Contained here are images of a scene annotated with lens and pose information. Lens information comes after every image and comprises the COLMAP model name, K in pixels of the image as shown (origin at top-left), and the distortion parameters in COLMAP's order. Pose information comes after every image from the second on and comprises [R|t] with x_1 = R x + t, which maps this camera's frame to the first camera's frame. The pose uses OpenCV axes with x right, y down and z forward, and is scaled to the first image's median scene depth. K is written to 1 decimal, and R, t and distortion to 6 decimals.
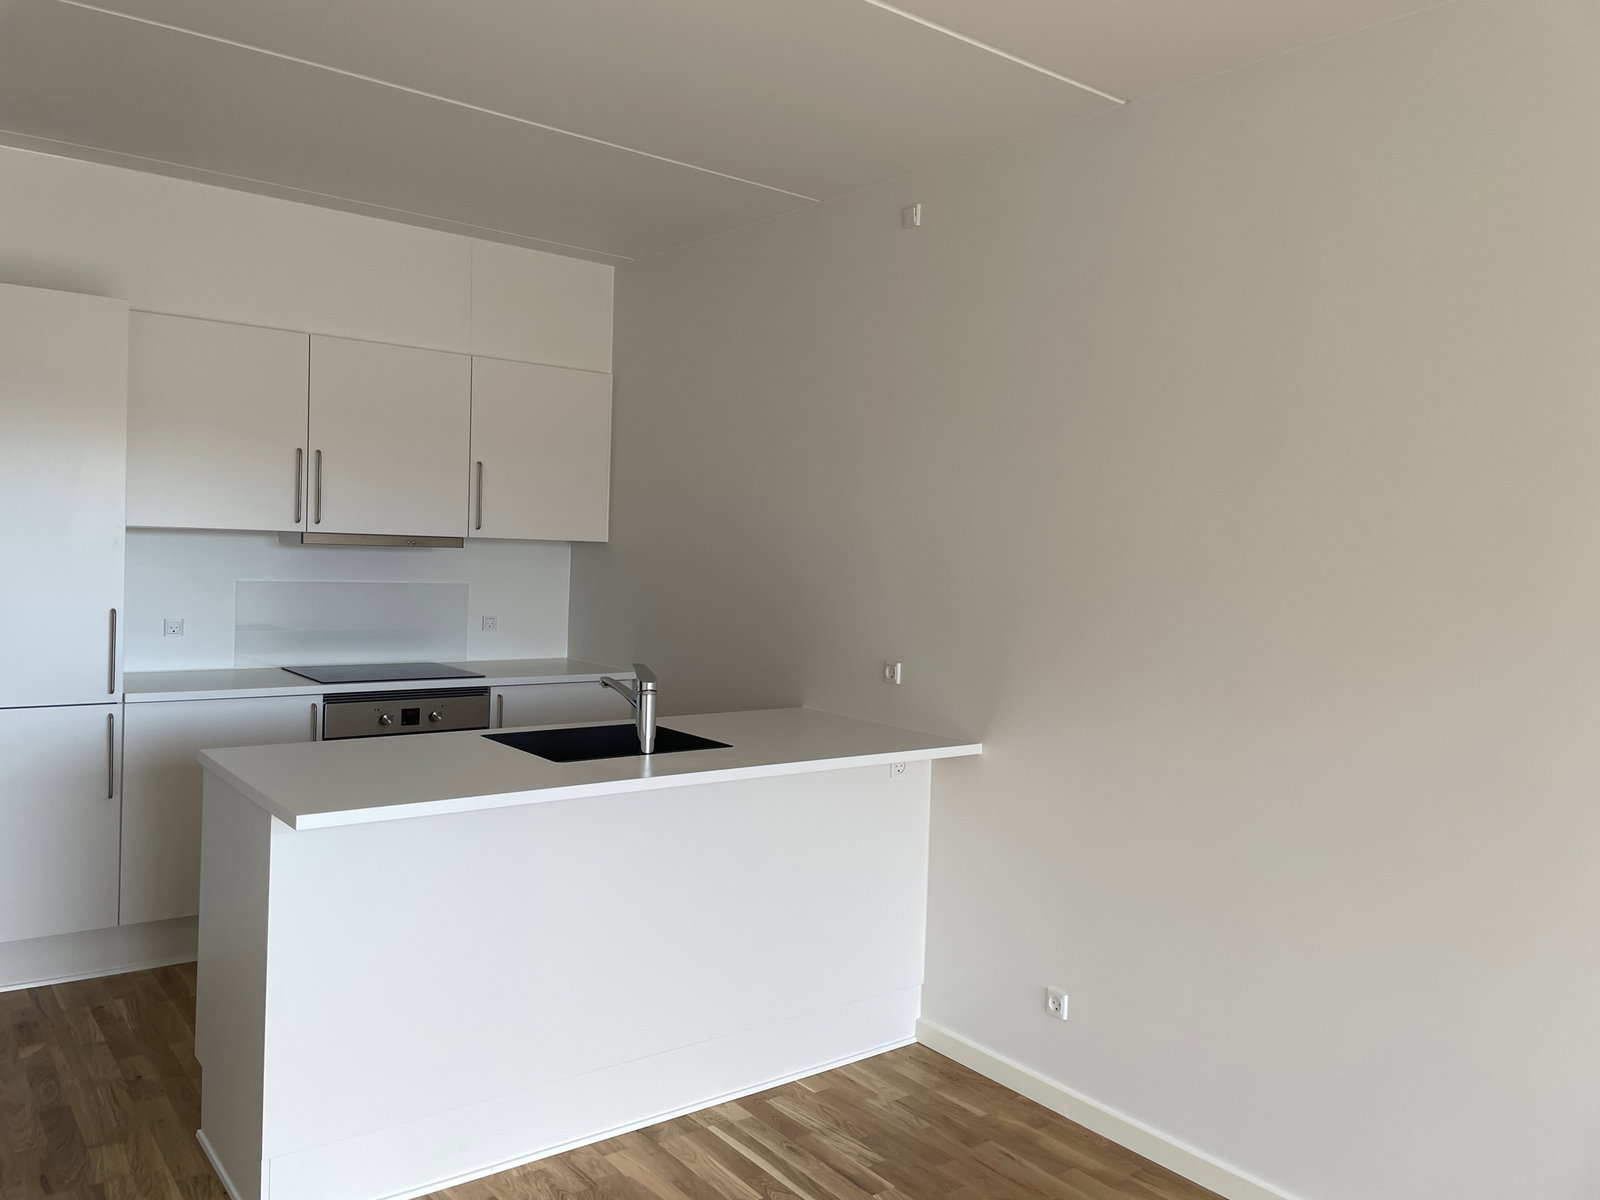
lens RADIAL K [[1202.8, 0, 786.6], [0, 1202.8, 582.7], [0, 0, 1]] dist [0.074645, -0.094044]
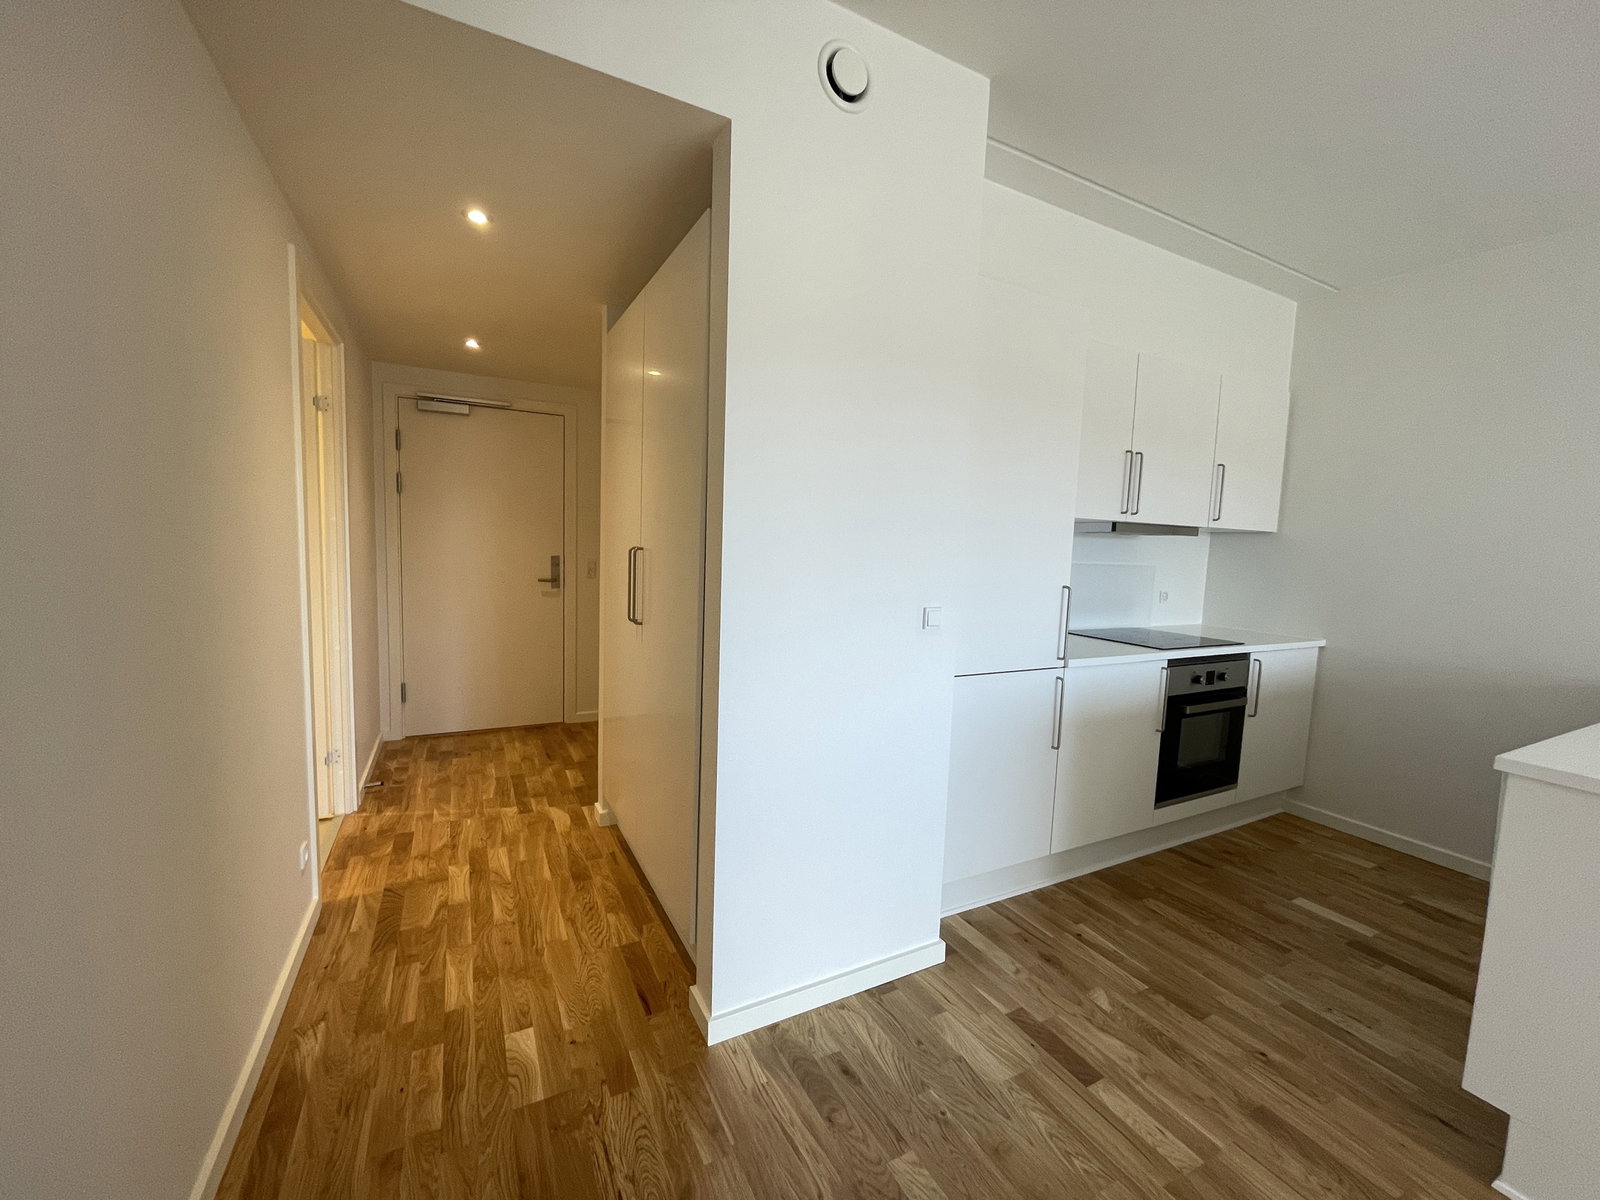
lens RADIAL K [[644.7, 0, 799.2], [0, 644.7, 599.2], [0, 0, 1]] dist [-0.004386, -0.000152]
pose [[0.984121, 0.016019, -0.176774, -0.690740], [-0.006405, 0.998476, 0.054823, 0.002059], [0.177383, -0.052820, 0.982723, 0.362428]]
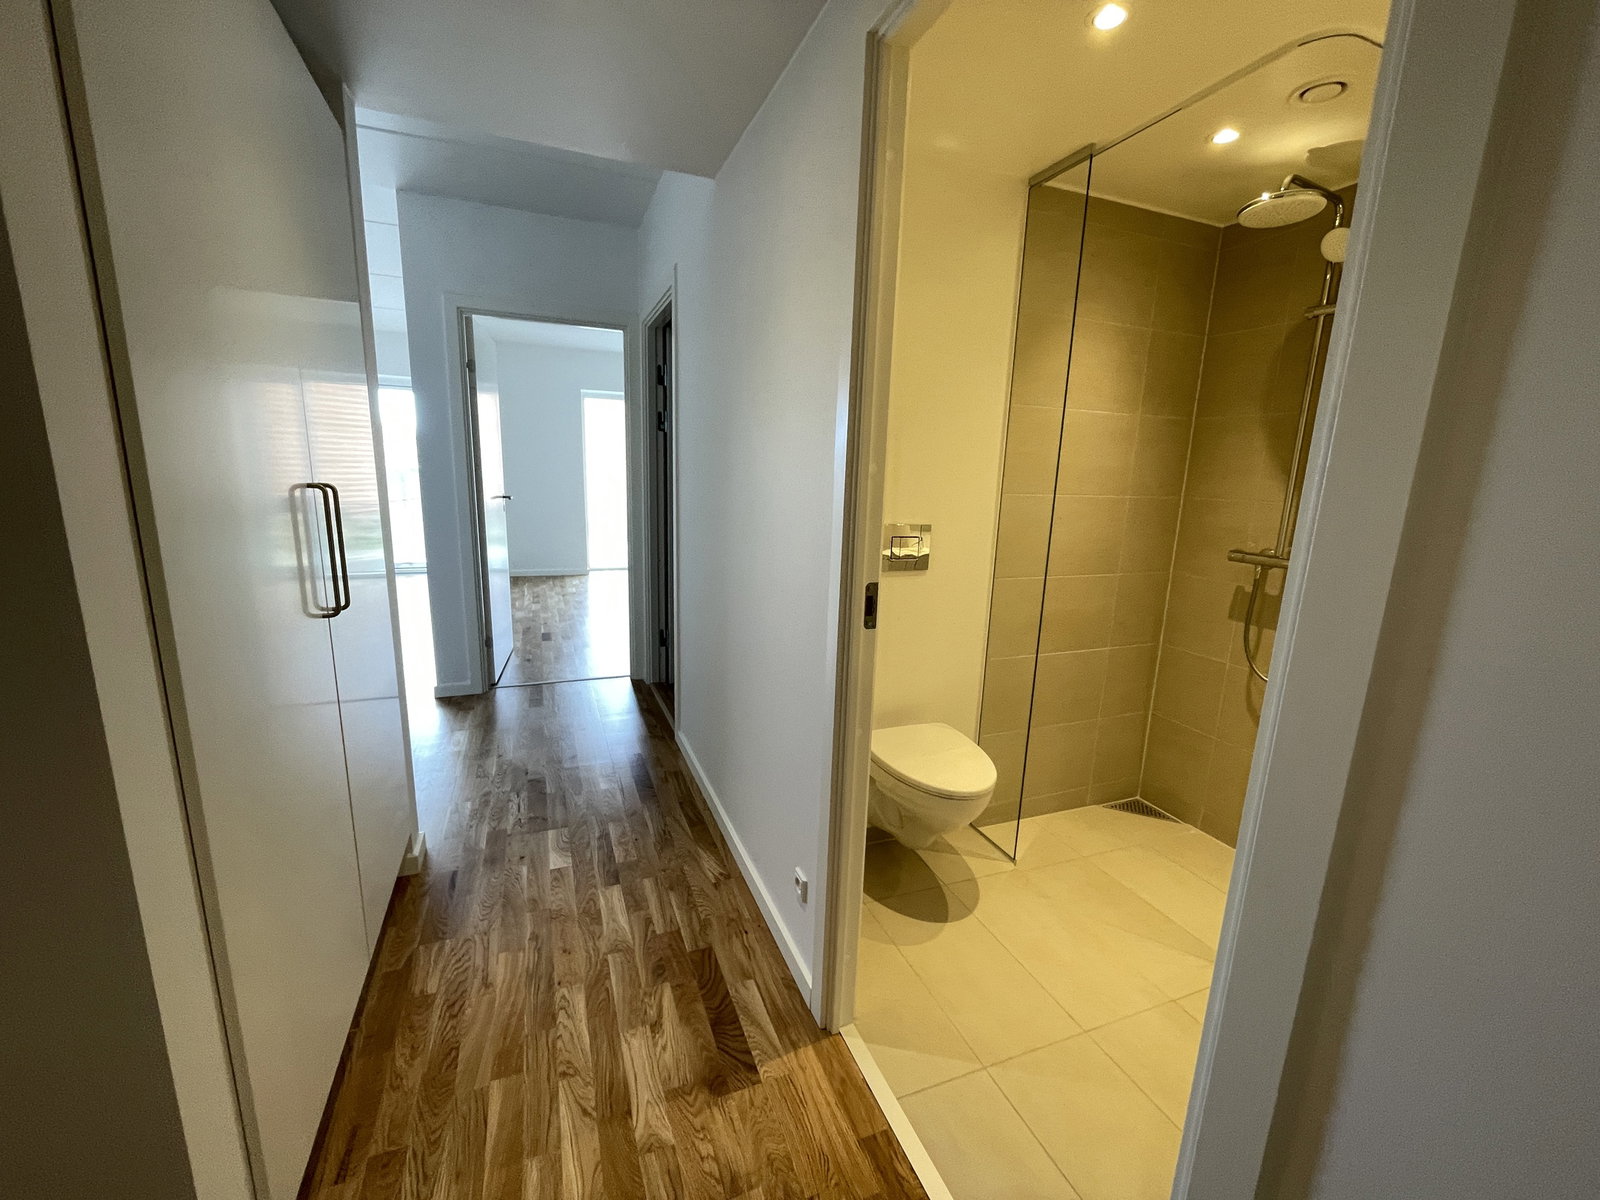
lens RADIAL K [[644.7, 0, 800.2], [0, 644.7, 601.7], [0, 0, 1]] dist [-0.004386, -0.000152]
pose [[-0.959347, -0.121212, 0.254874, -1.282467], [-0.059982, 0.970011, 0.235543, -0.047202], [-0.275781, 0.210679, -0.937848, 1.186140]]
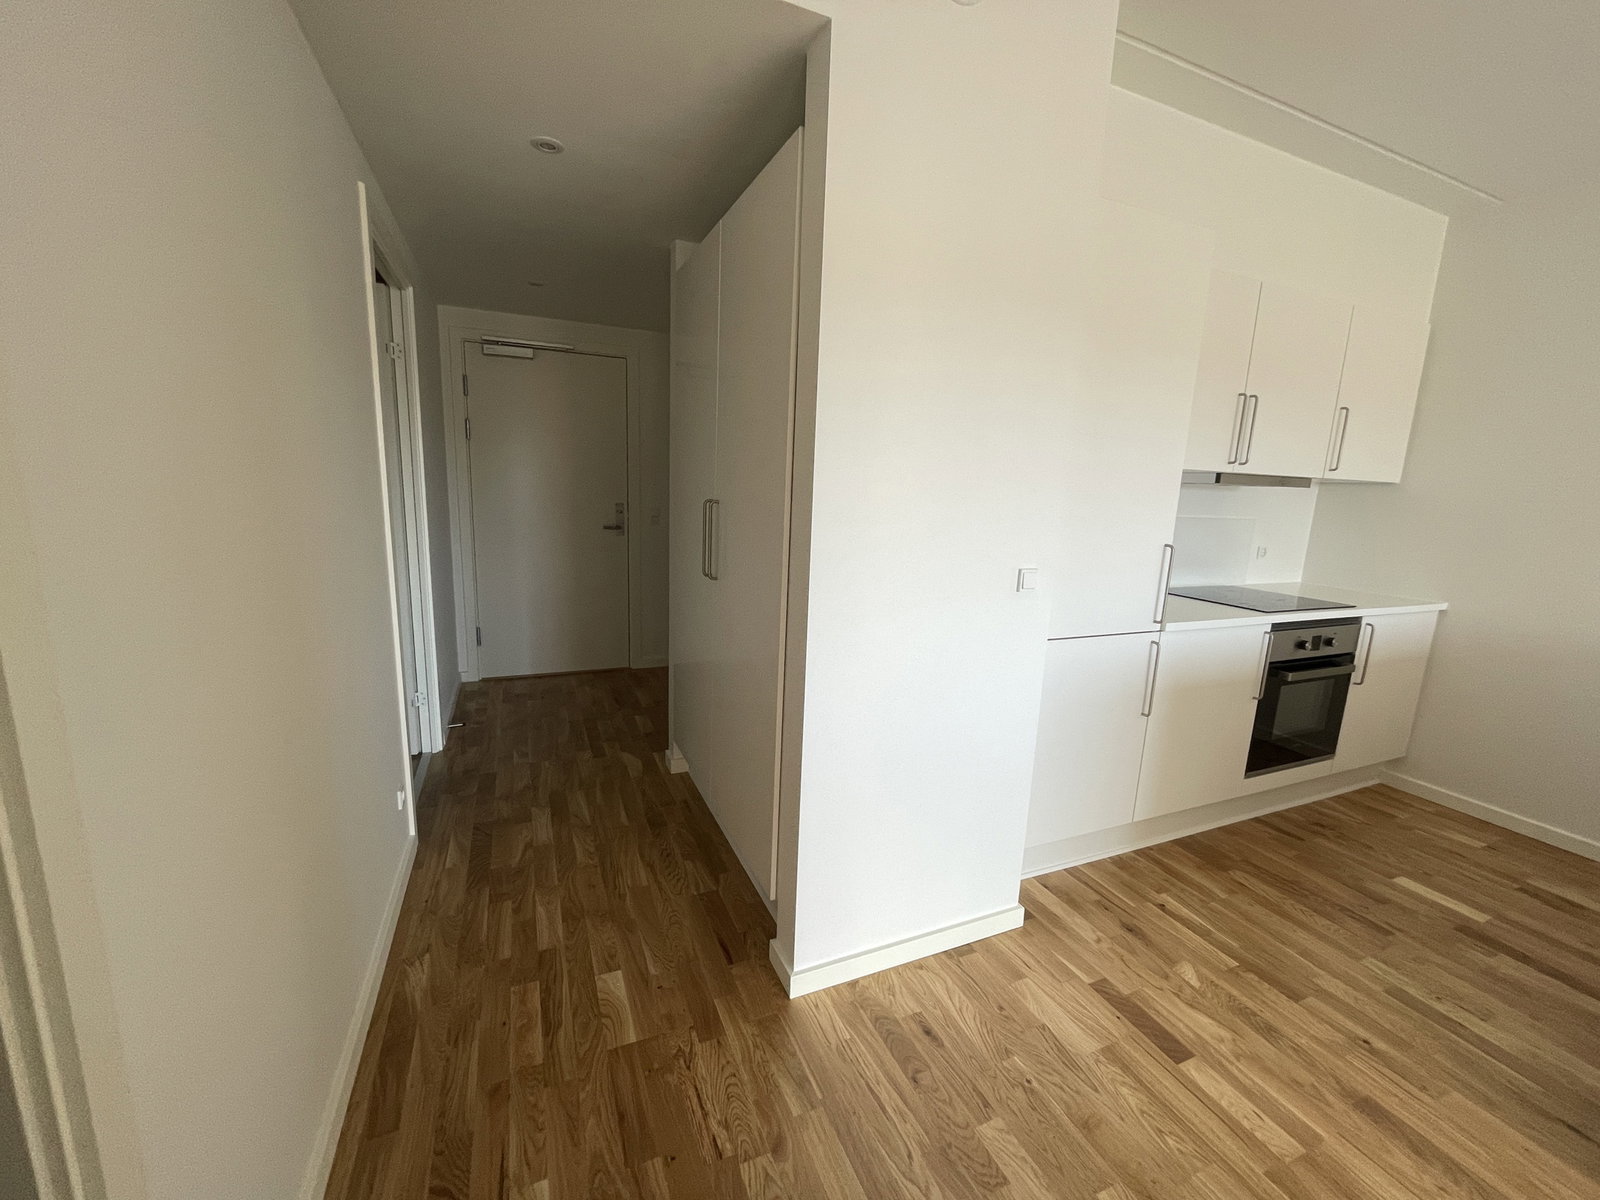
lens RADIAL K [[644.7, 0, 800.0], [0, 644.7, 598.9], [0, 0, 1]] dist [-0.004386, -0.000152]
pose [[0.967837, 0.048117, -0.246933, -0.721128], [-0.012566, 0.989560, 0.143573, -0.008455], [0.251263, -0.135852, 0.958338, 0.377416]]
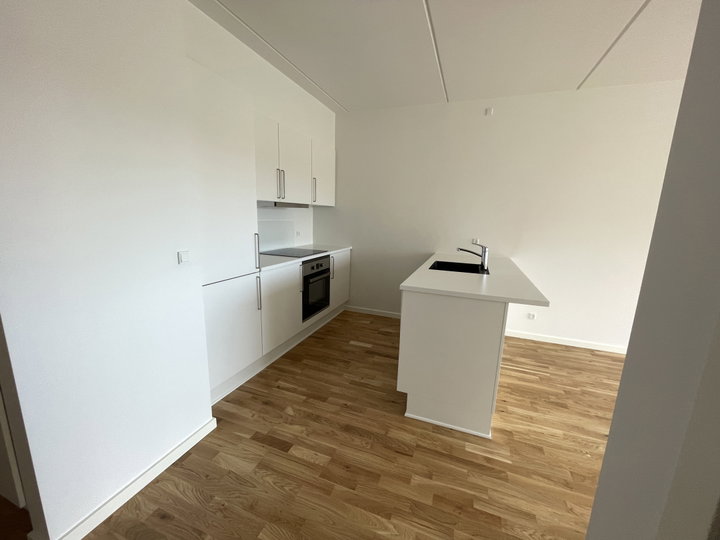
lens RADIAL K [[290.1, 0, 359.8], [0, 290.1, 269.3], [0, 0, 1]] dist [-0.004386, -0.000152]
pose [[0.855022, -0.107255, 0.507379, -0.674181], [0.017322, 0.983740, 0.178763, -0.008174], [-0.518302, -0.144058, 0.842977, 0.403508]]
